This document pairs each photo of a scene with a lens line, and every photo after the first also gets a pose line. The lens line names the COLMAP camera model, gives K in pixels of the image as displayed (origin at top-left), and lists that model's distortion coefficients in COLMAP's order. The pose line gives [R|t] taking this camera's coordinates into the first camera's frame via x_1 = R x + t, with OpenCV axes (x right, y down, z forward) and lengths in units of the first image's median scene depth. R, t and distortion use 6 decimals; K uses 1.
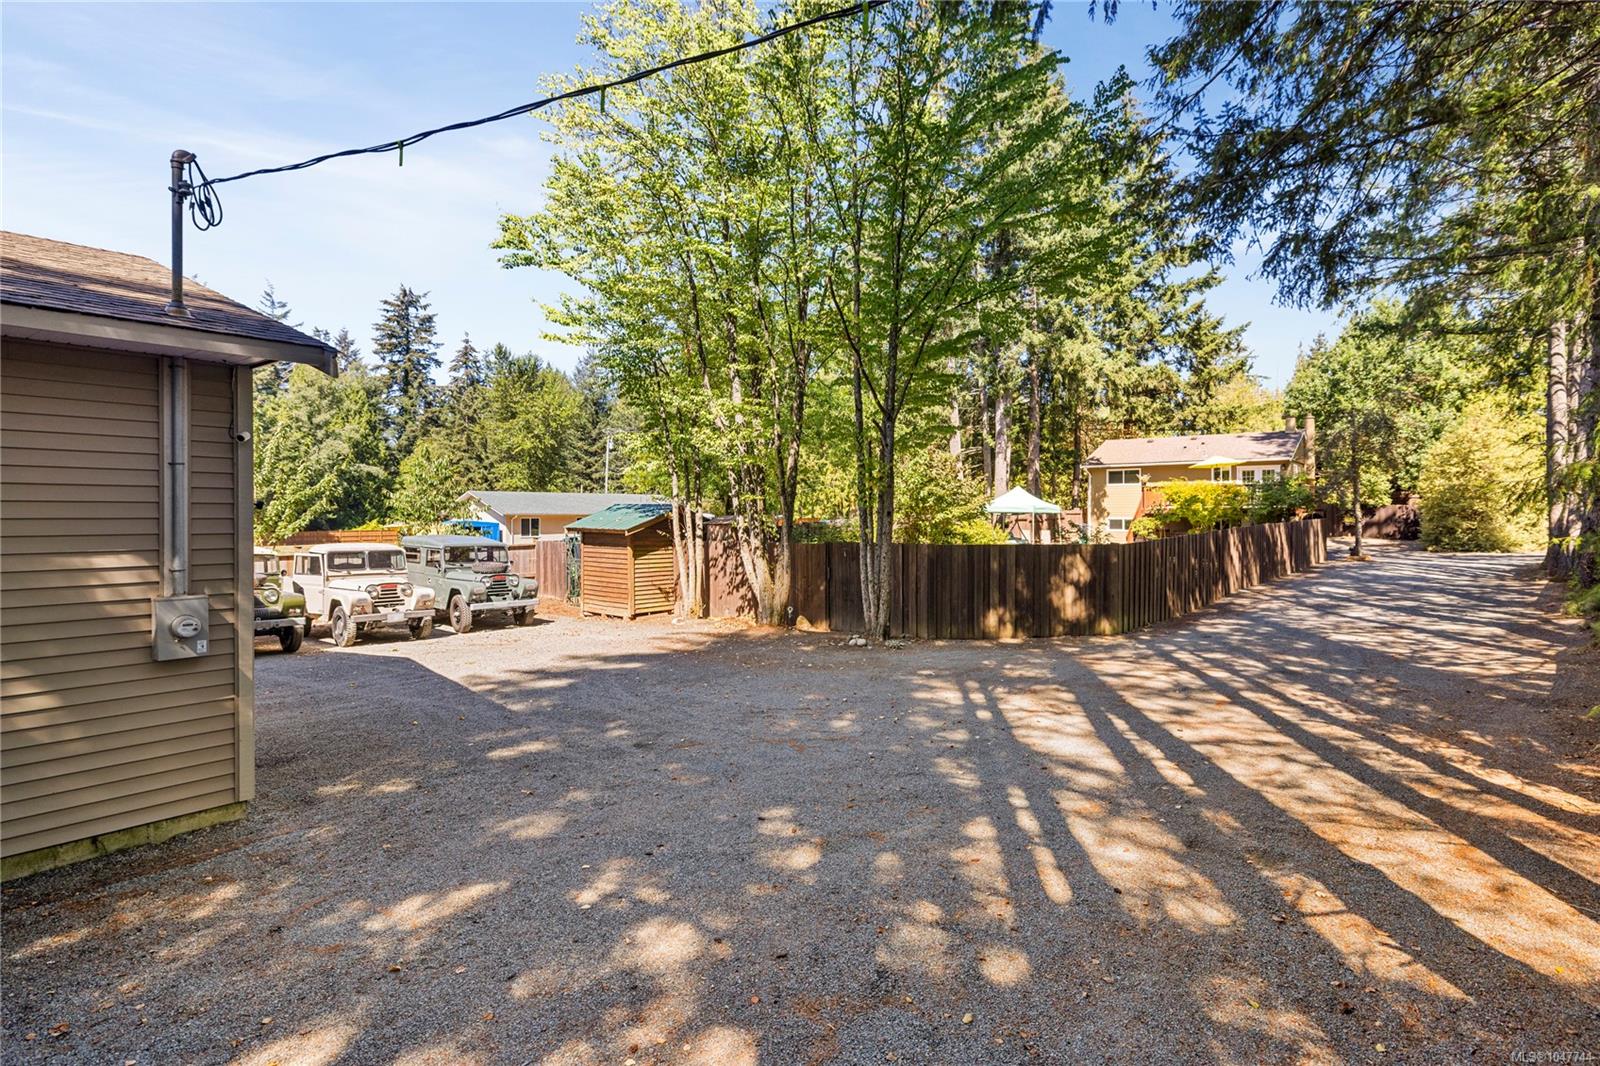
lens RADIAL K [[815.3, 0, 806.6], [0, 815.3, 498.3], [0, 0, 1]] dist [-0.008899, 0.004023]
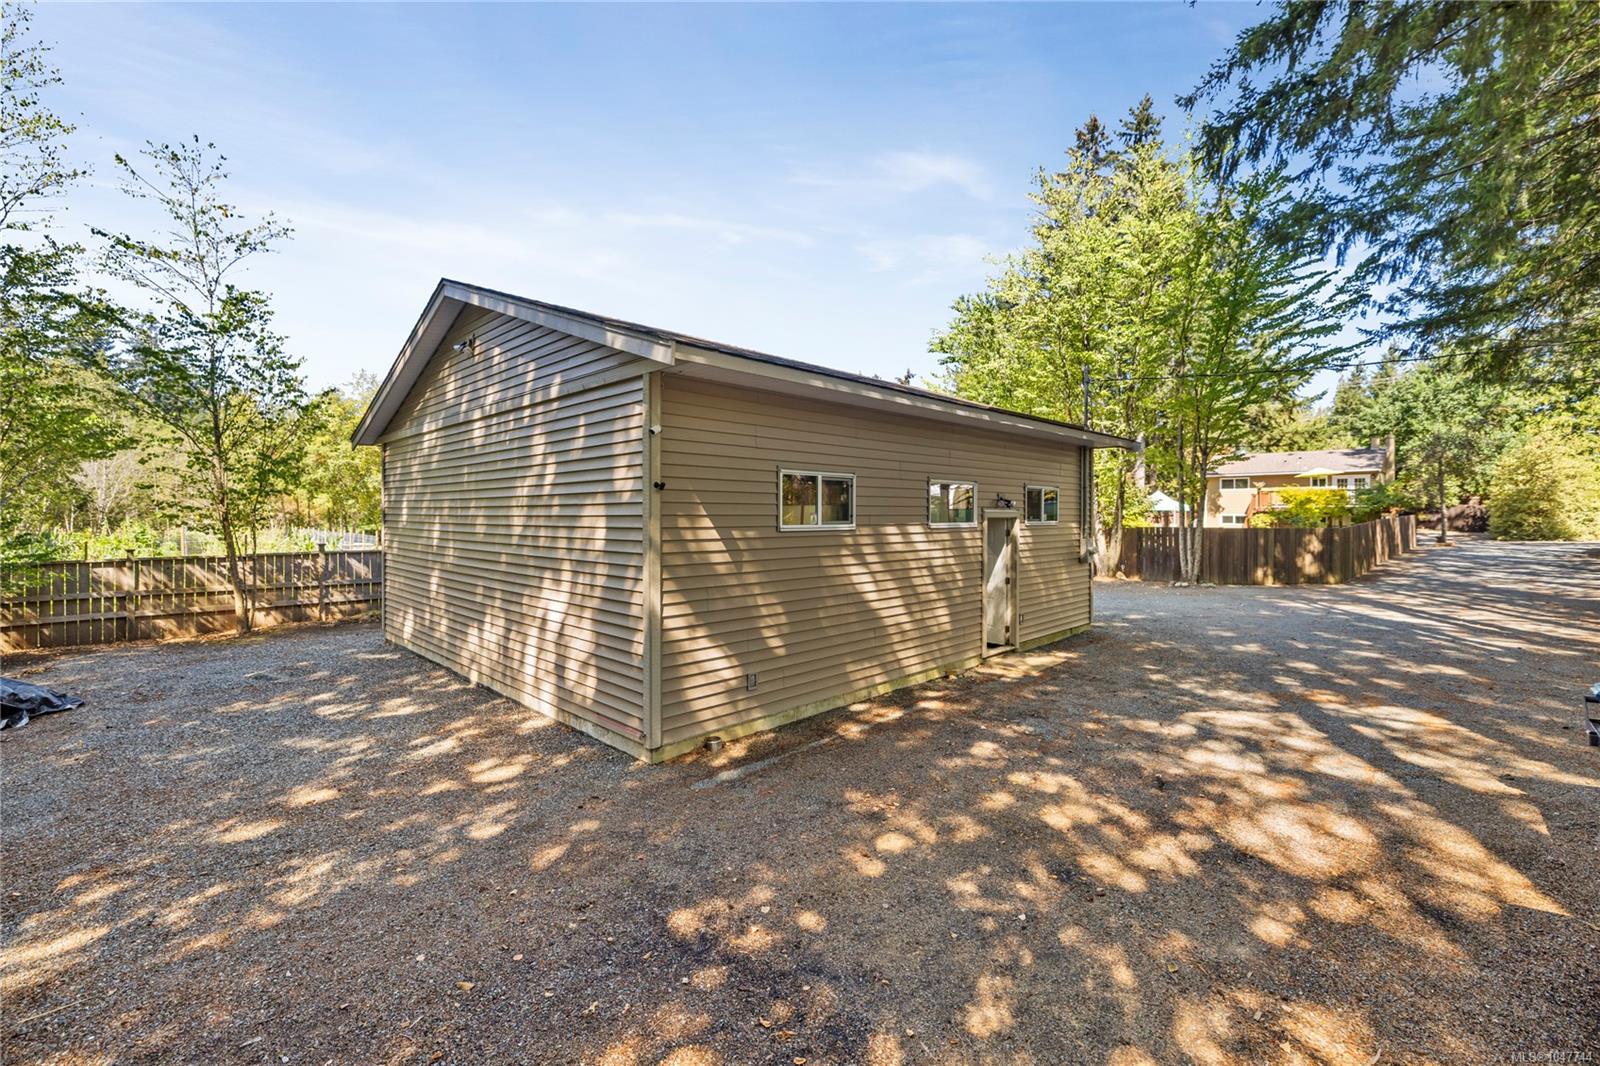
lens RADIAL K [[677.7, 0, 790.7], [0, 677.7, 526.6], [0, 0, 1]] dist [0.003784, 0.000813]
pose [[0.995617, 0.003805, -0.093447, -0.244865], [-0.000102, 0.999216, 0.039594, -0.000075], [0.093524, -0.039411, 0.994837, -0.185707]]
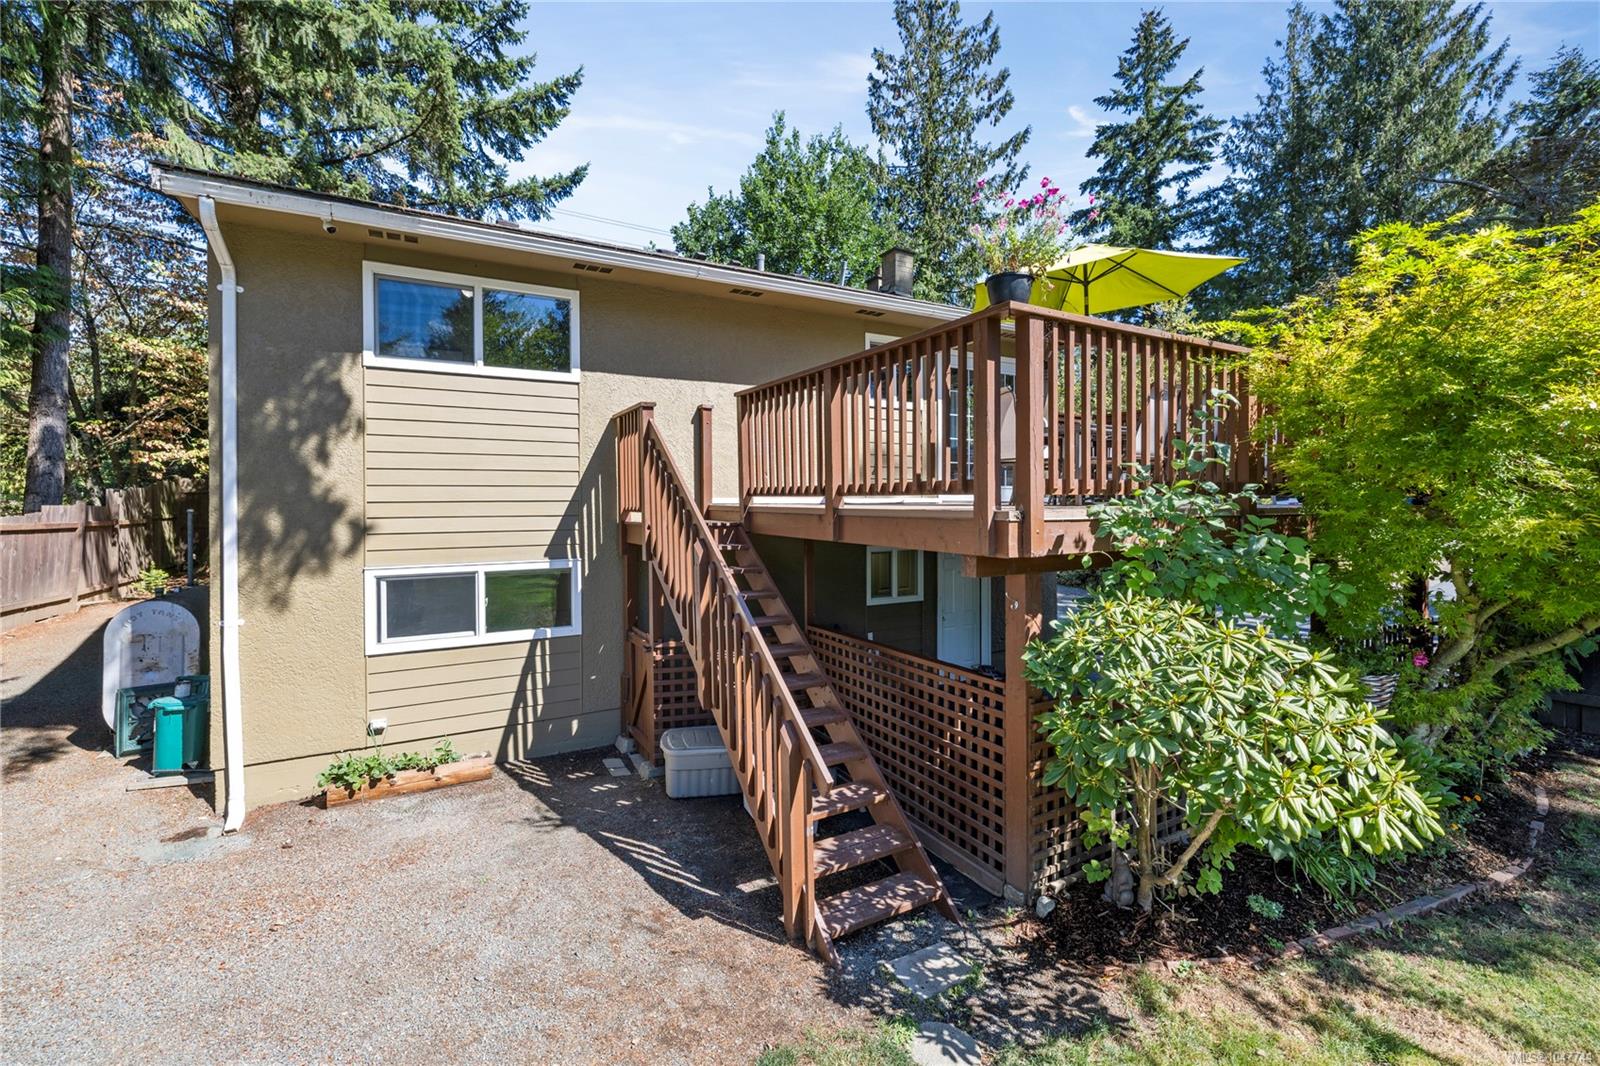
lens RADIAL K [[677.7, 0, 787.4], [0, 677.7, 511.7], [0, 0, 1]] dist [0.003784, 0.000813]
pose [[0.388264, -0.011116, 0.921481, 0.299547], [-0.014569, 0.999728, 0.018198, 0.010335], [-0.921433, -0.020491, 0.387996, 0.937189]]
